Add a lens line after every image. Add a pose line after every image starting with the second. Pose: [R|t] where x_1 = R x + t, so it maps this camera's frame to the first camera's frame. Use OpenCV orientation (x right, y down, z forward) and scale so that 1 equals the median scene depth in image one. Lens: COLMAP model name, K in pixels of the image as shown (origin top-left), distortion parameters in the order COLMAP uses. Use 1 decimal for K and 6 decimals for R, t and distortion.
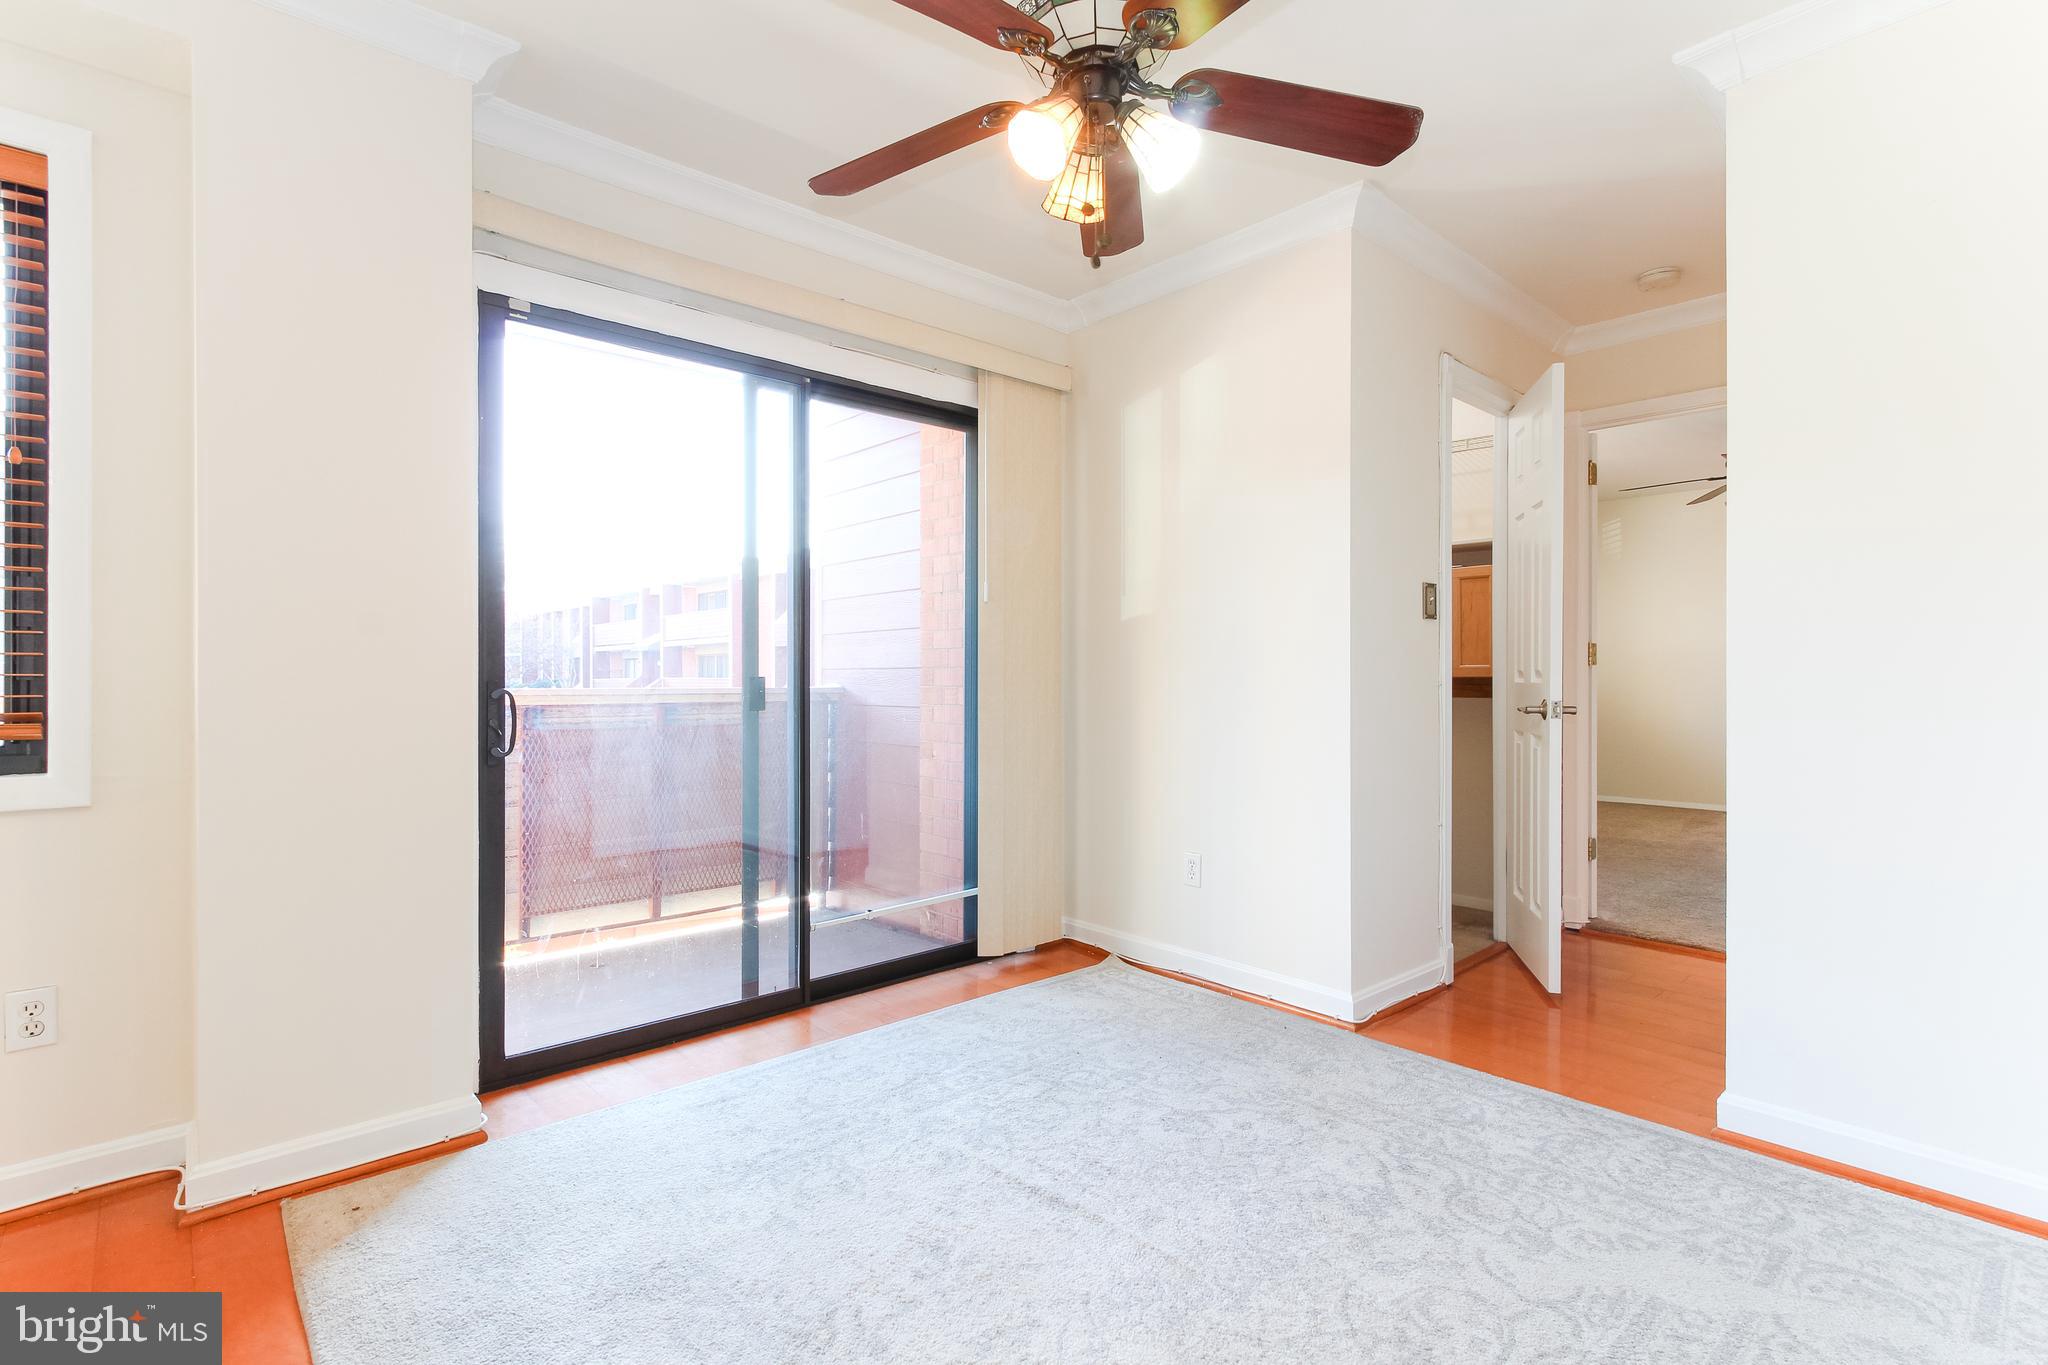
lens RADIAL K [[954.7, 0, 1026.5], [0, 954.7, 692.9], [0, 0, 1]] dist [-0.005112, 0.003070]
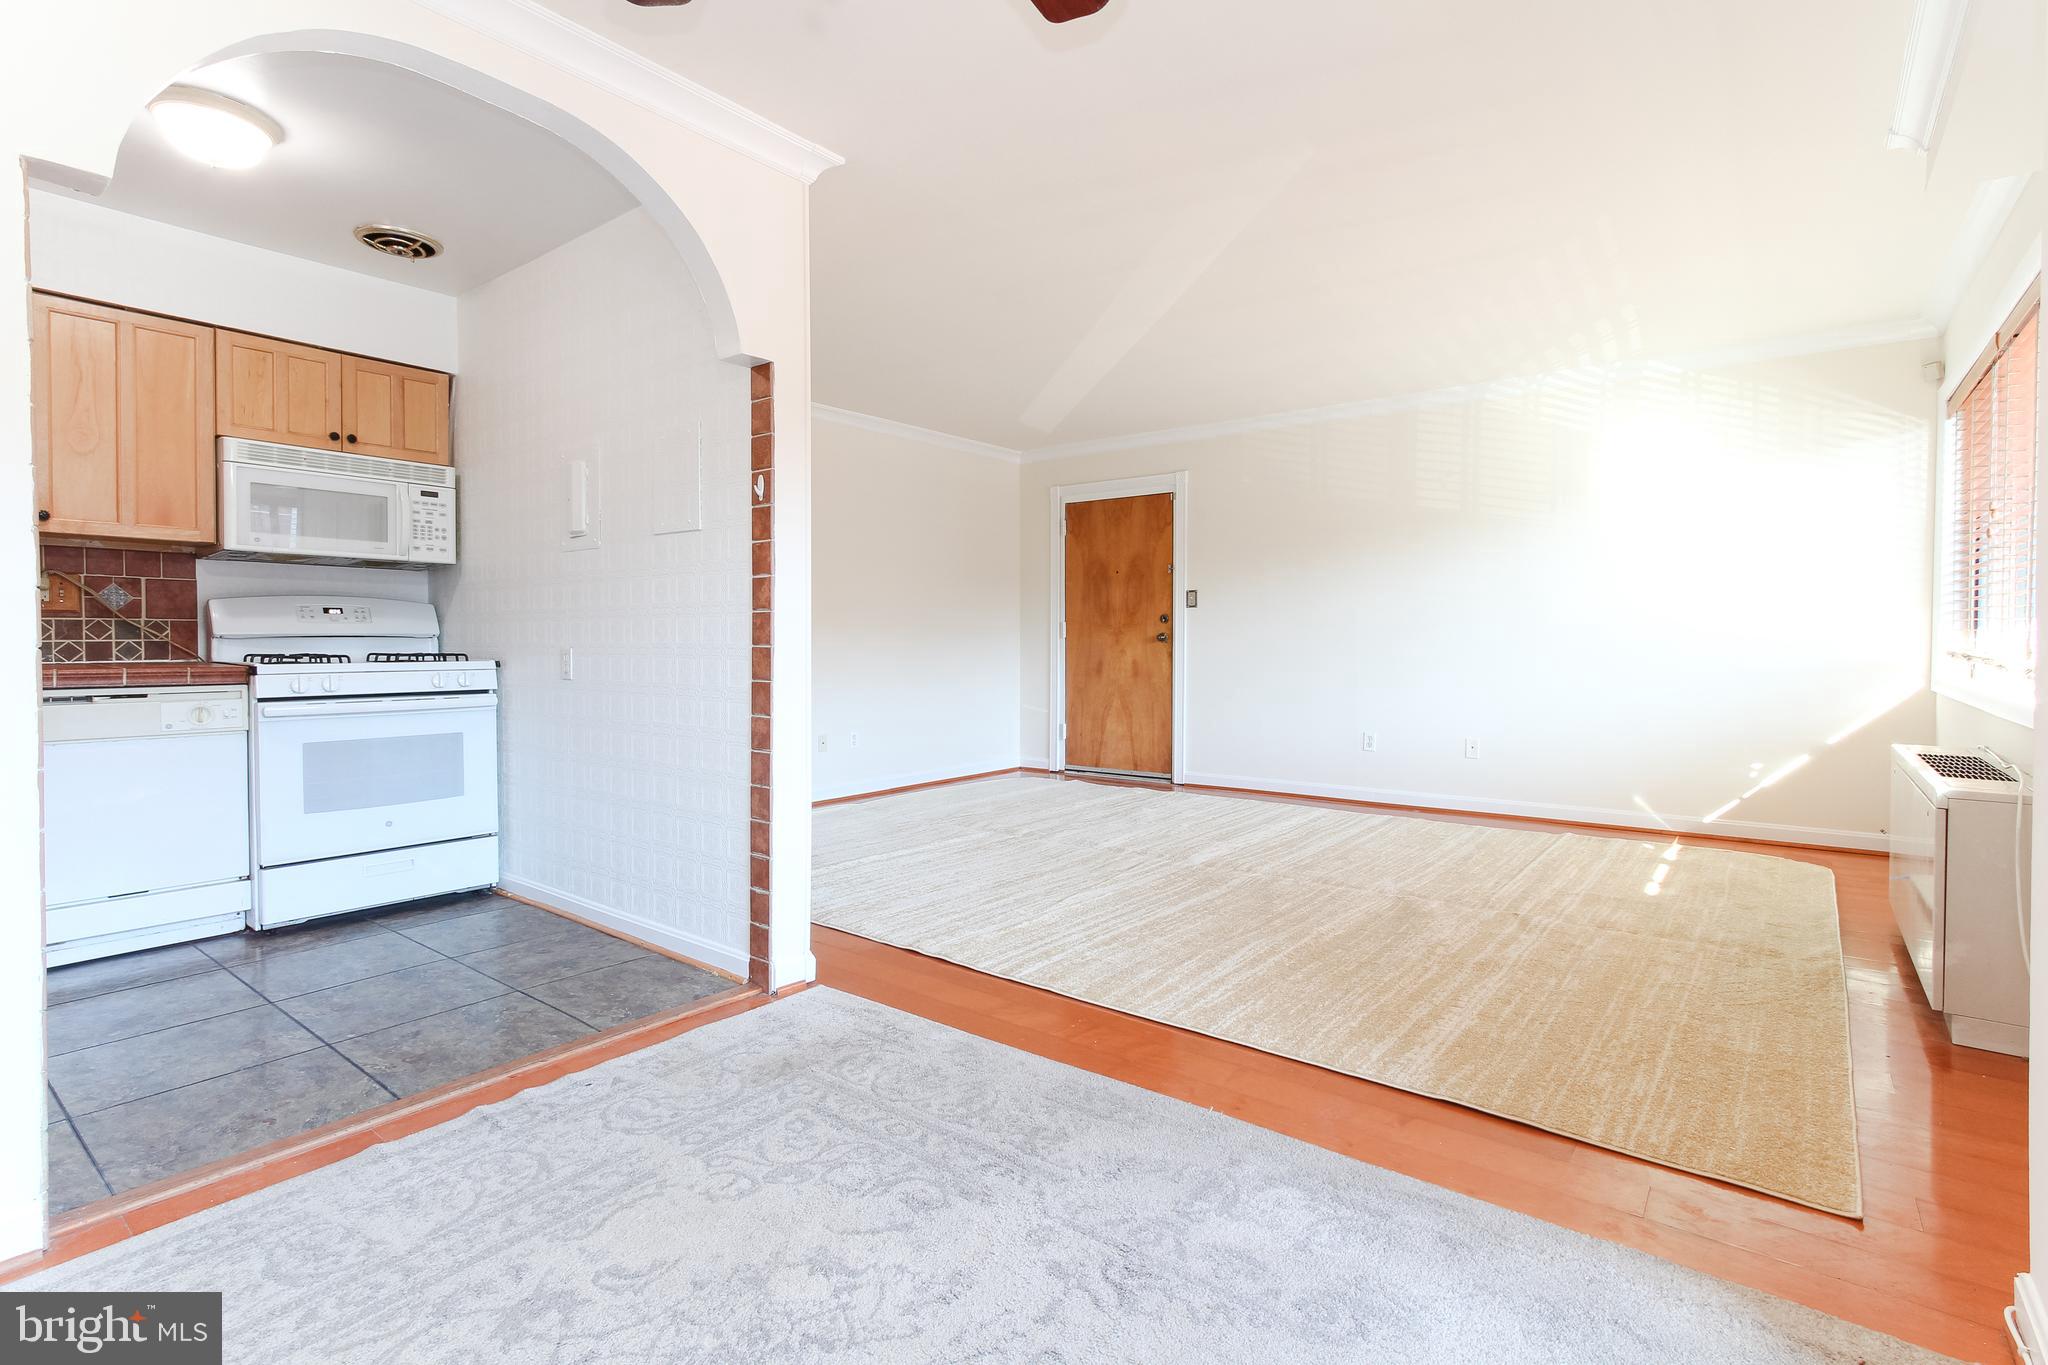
lens RADIAL K [[954.7, 0, 1016.1], [0, 954.7, 662.6], [0, 0, 1]] dist [-0.005112, 0.003070]
pose [[-0.985590, 0.005872, -0.169048, 0.038849], [0.000202, 0.999437, 0.033540, -0.011502], [0.169150, 0.033023, -0.985037, 1.274164]]
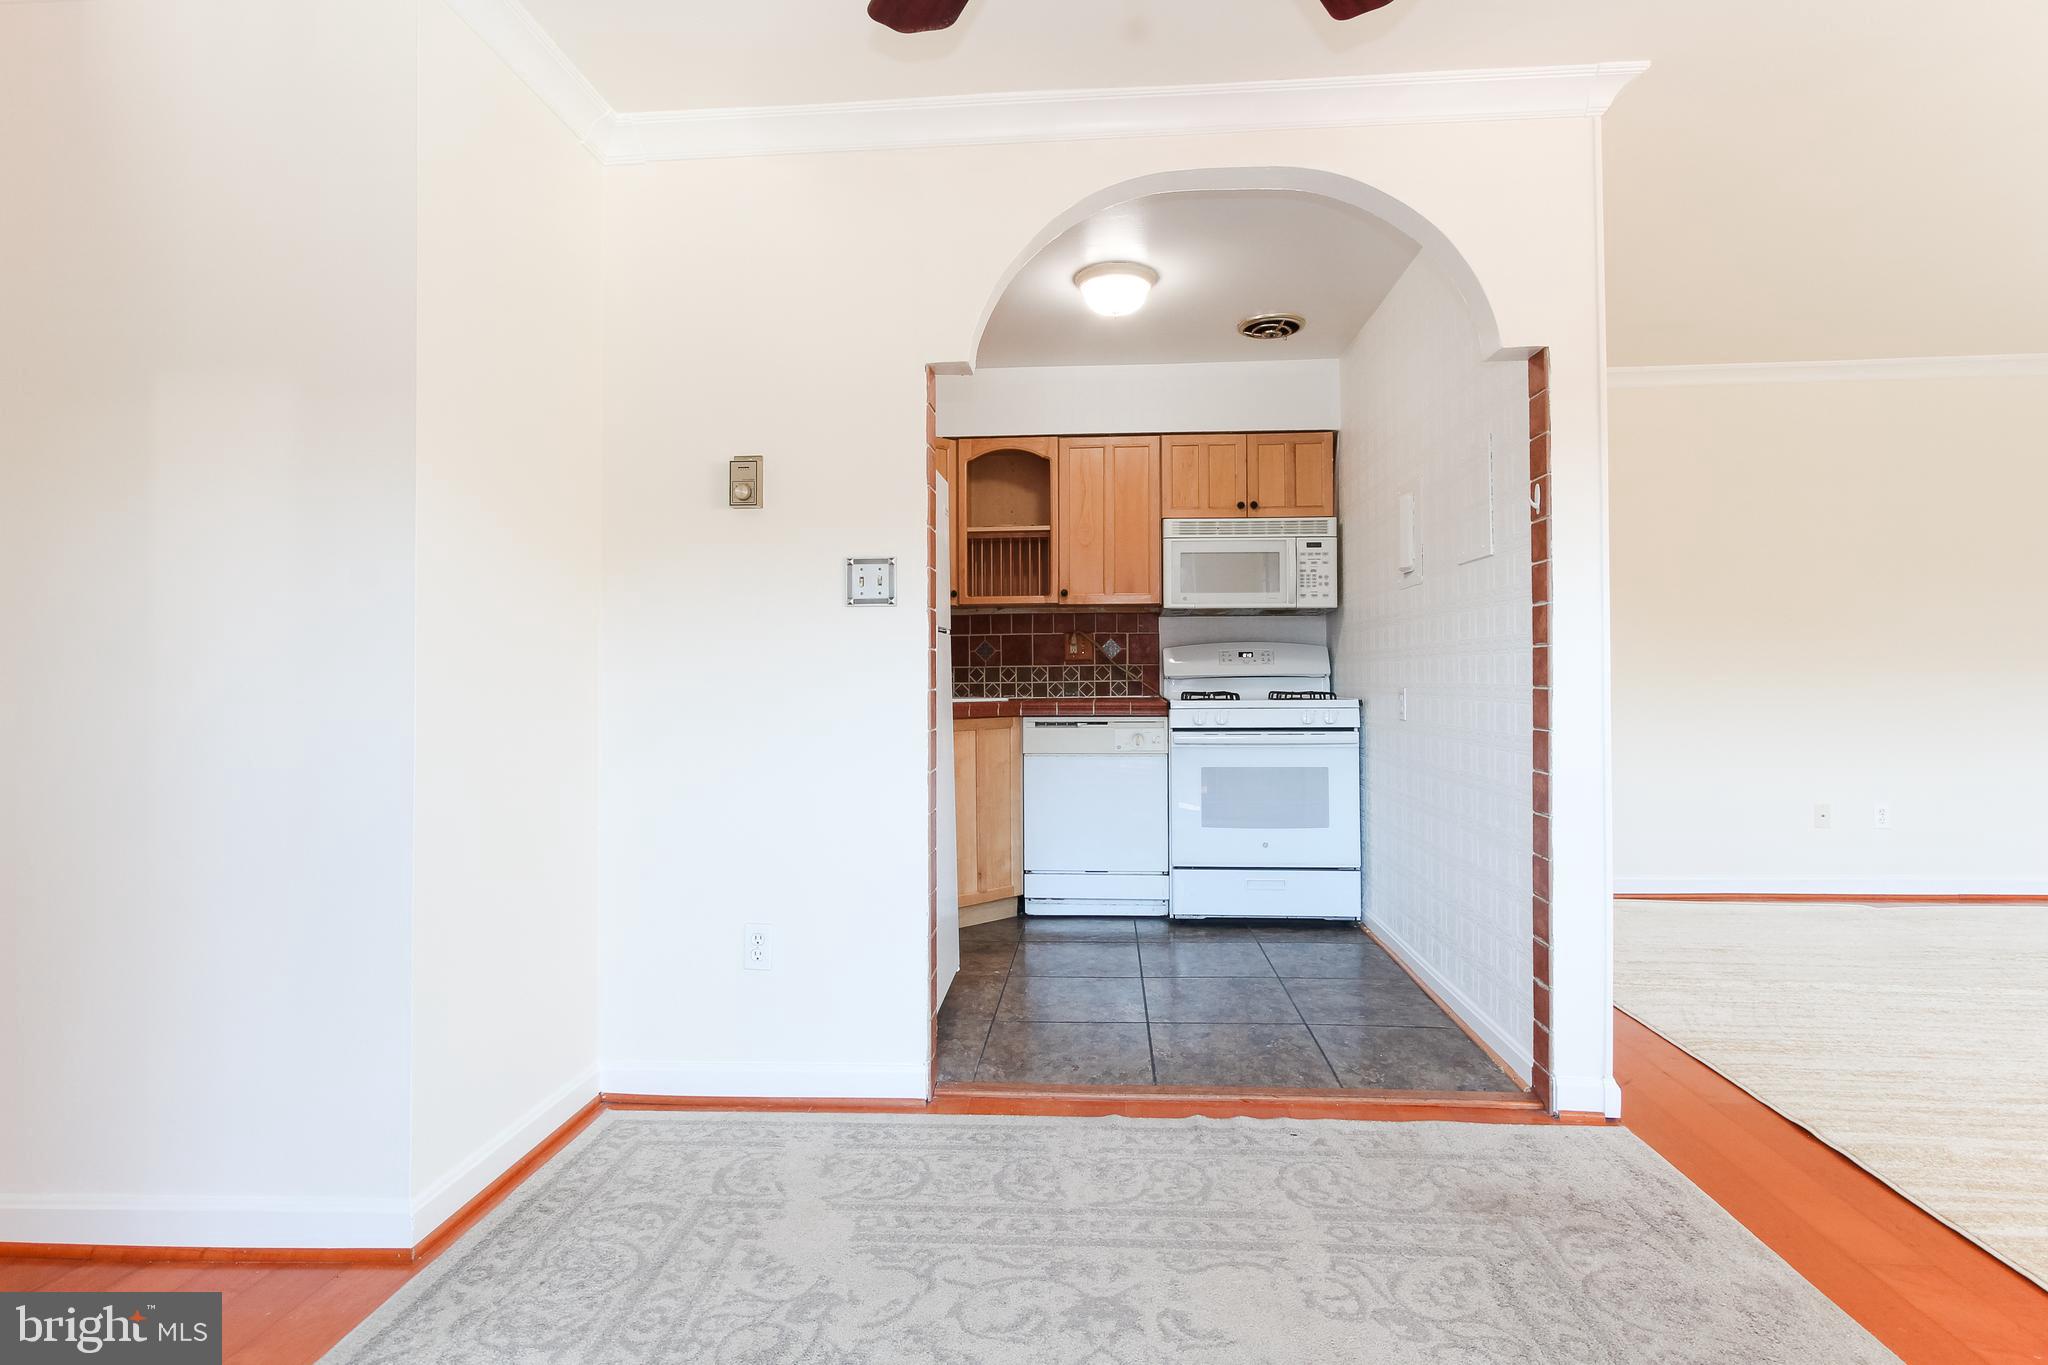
lens RADIAL K [[1001.8, 0, 1047.9], [0, 1001.8, 661.3], [0, 0, 1]] dist [-0.005406, 0.004345]
pose [[-0.700546, 0.018659, 0.713364, -0.236611], [0.014847, 0.999823, -0.011571, -0.015048], [-0.713453, 0.002485, -0.700699, 1.137920]]
